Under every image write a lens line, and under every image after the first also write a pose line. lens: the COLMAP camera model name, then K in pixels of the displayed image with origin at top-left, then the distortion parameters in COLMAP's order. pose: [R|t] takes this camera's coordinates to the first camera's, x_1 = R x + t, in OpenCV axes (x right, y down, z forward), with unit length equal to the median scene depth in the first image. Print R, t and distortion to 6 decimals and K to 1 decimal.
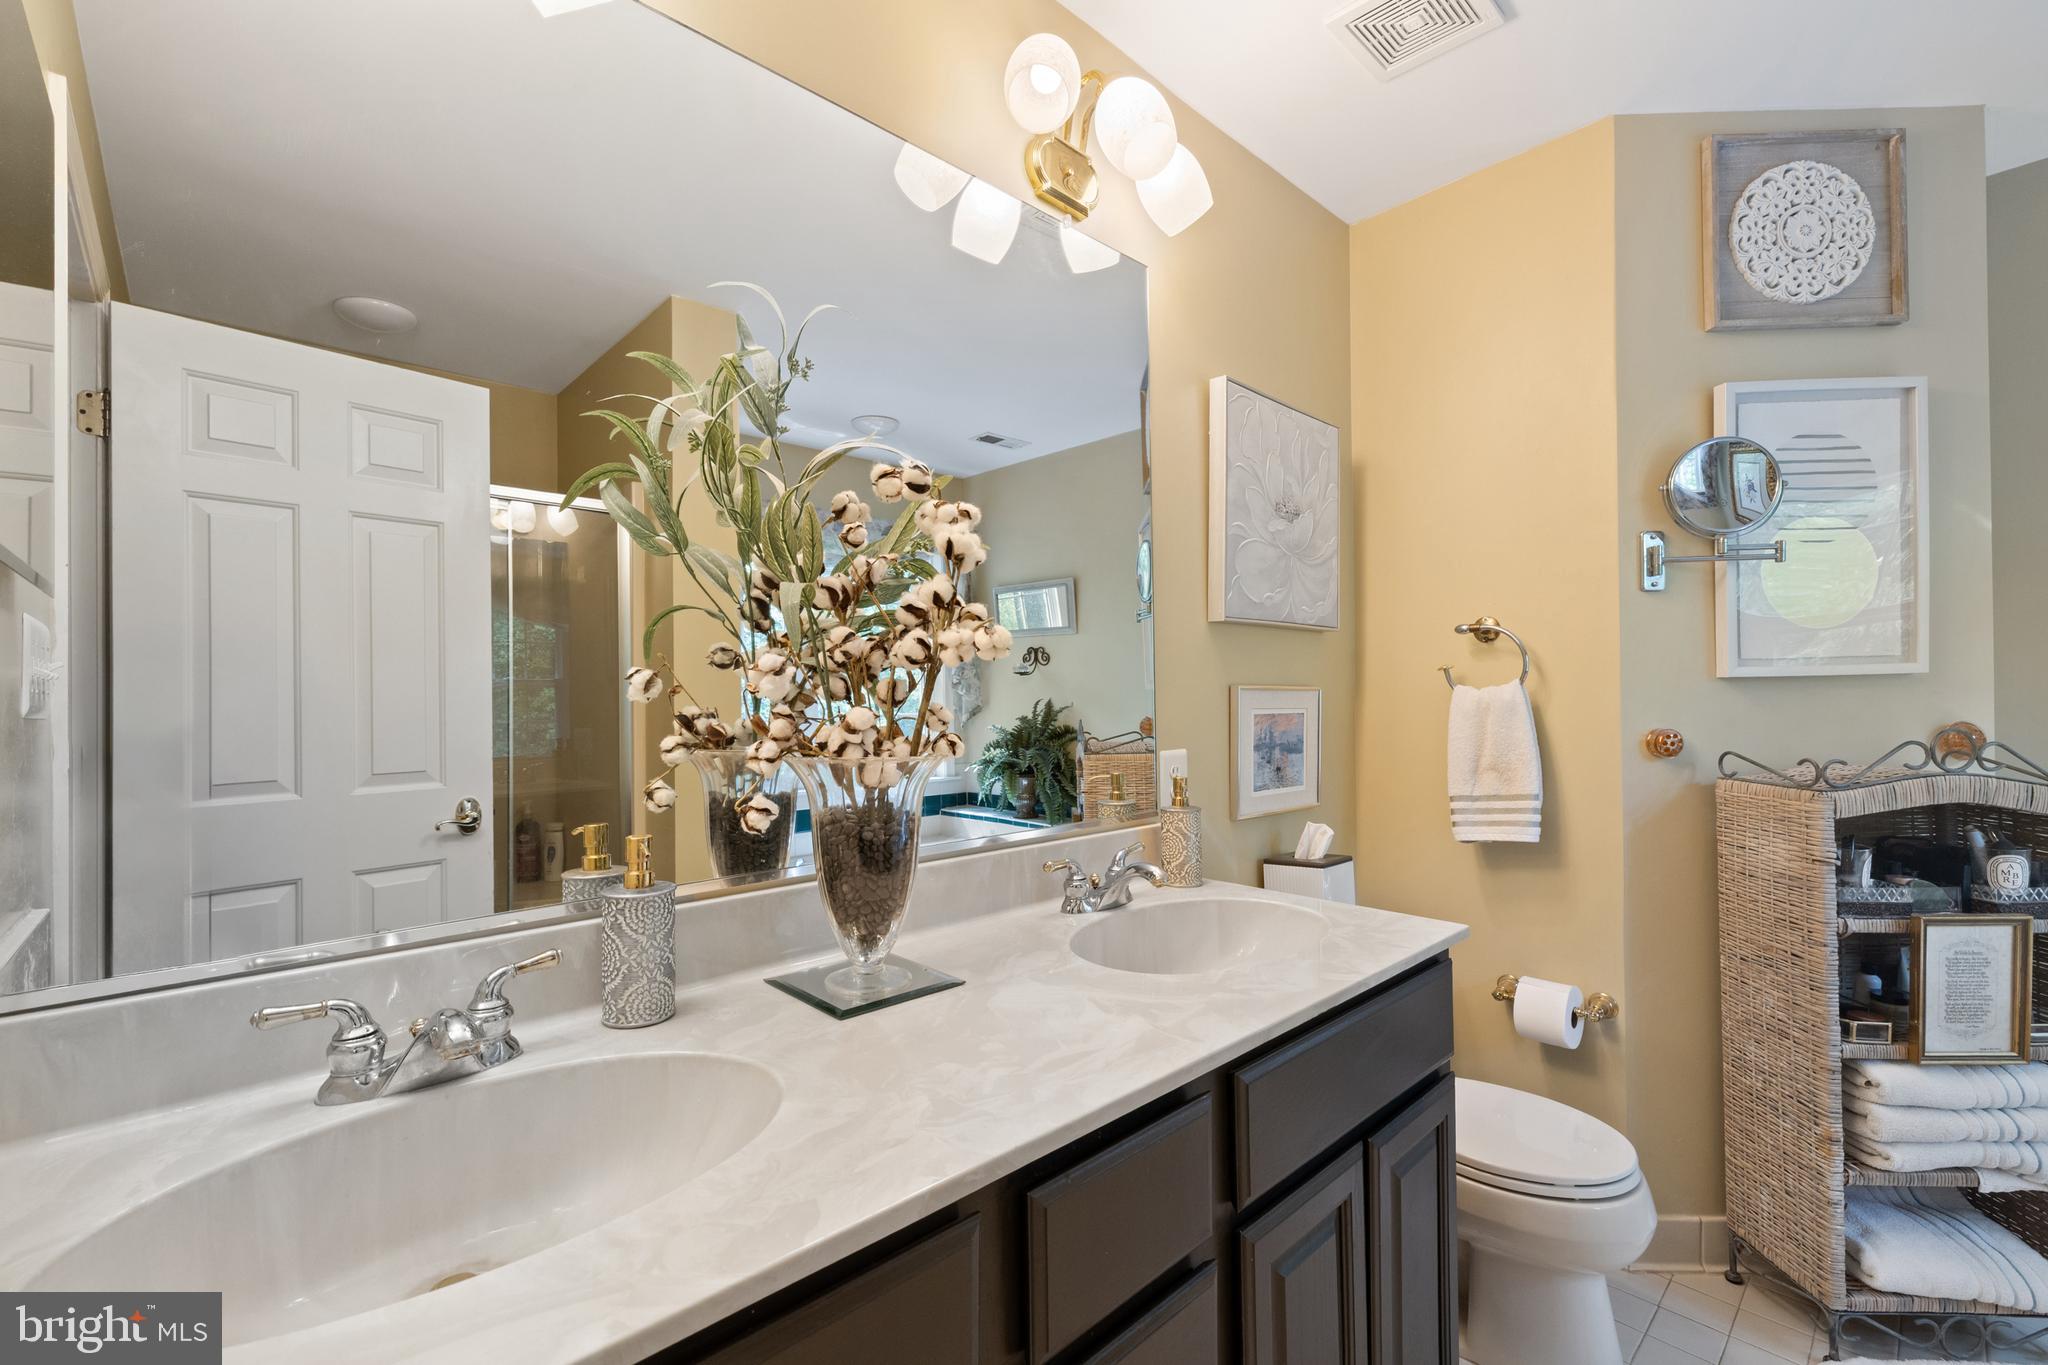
lens RADIAL K [[862.7, 0, 1025.0], [0, 862.7, 686.0], [0, 0, 1]] dist [0.001294, 0.000447]
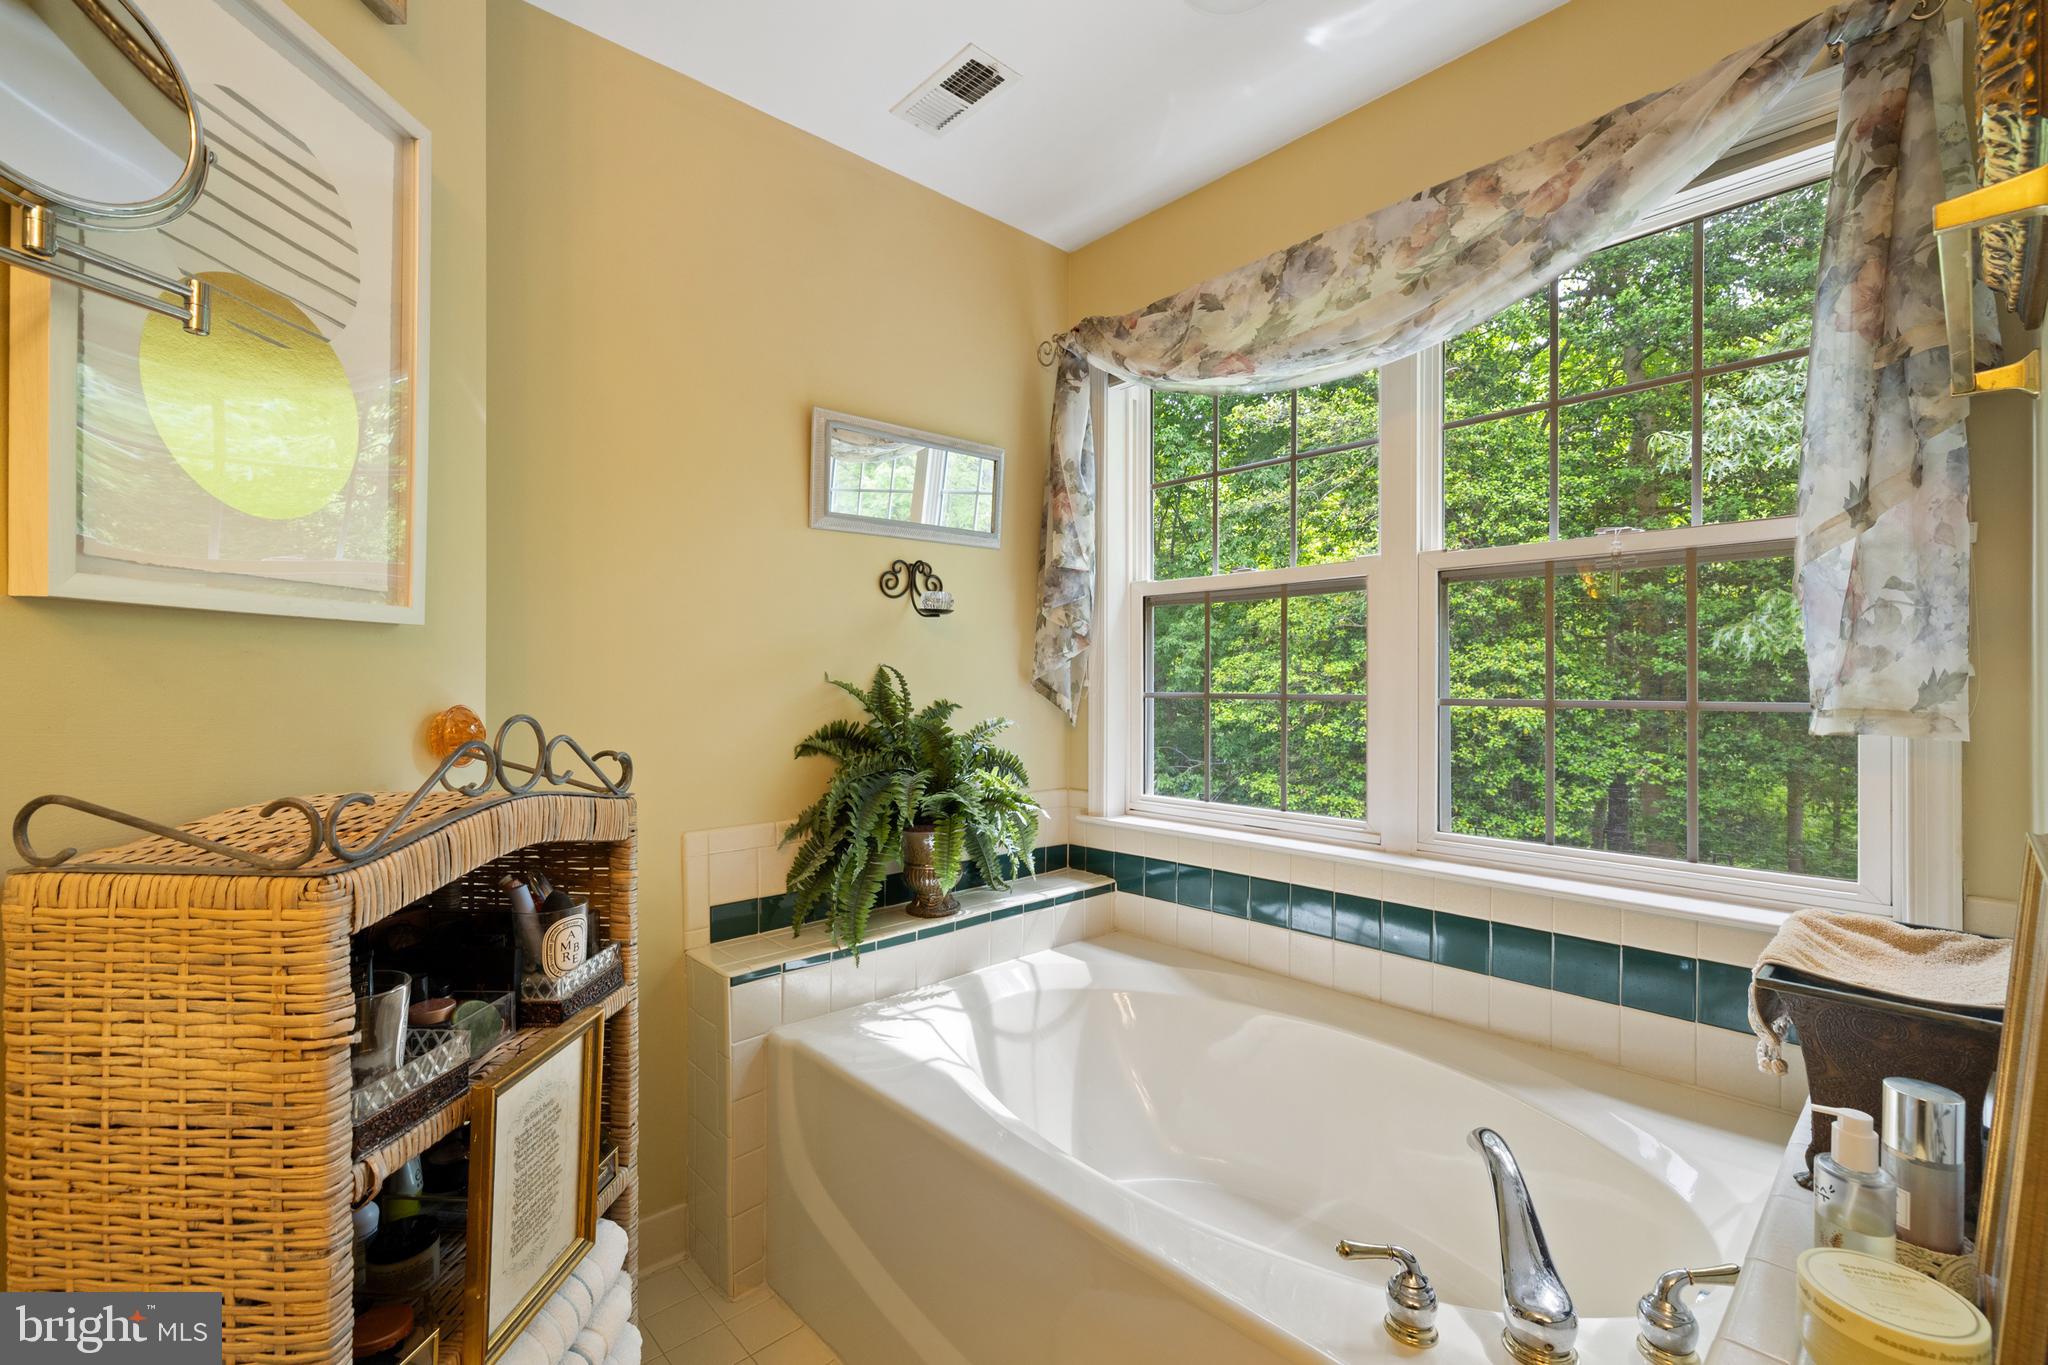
lens RADIAL K [[862.7, 0, 1025.0], [0, 862.7, 686.0], [0, 0, 1]] dist [0.001294, 0.000447]
pose [[-0.004147, 0.007675, 0.999962, 0.505694], [-0.013050, 0.999885, -0.007729, 0.029840], [-0.999906, -0.013082, -0.004046, 0.666860]]
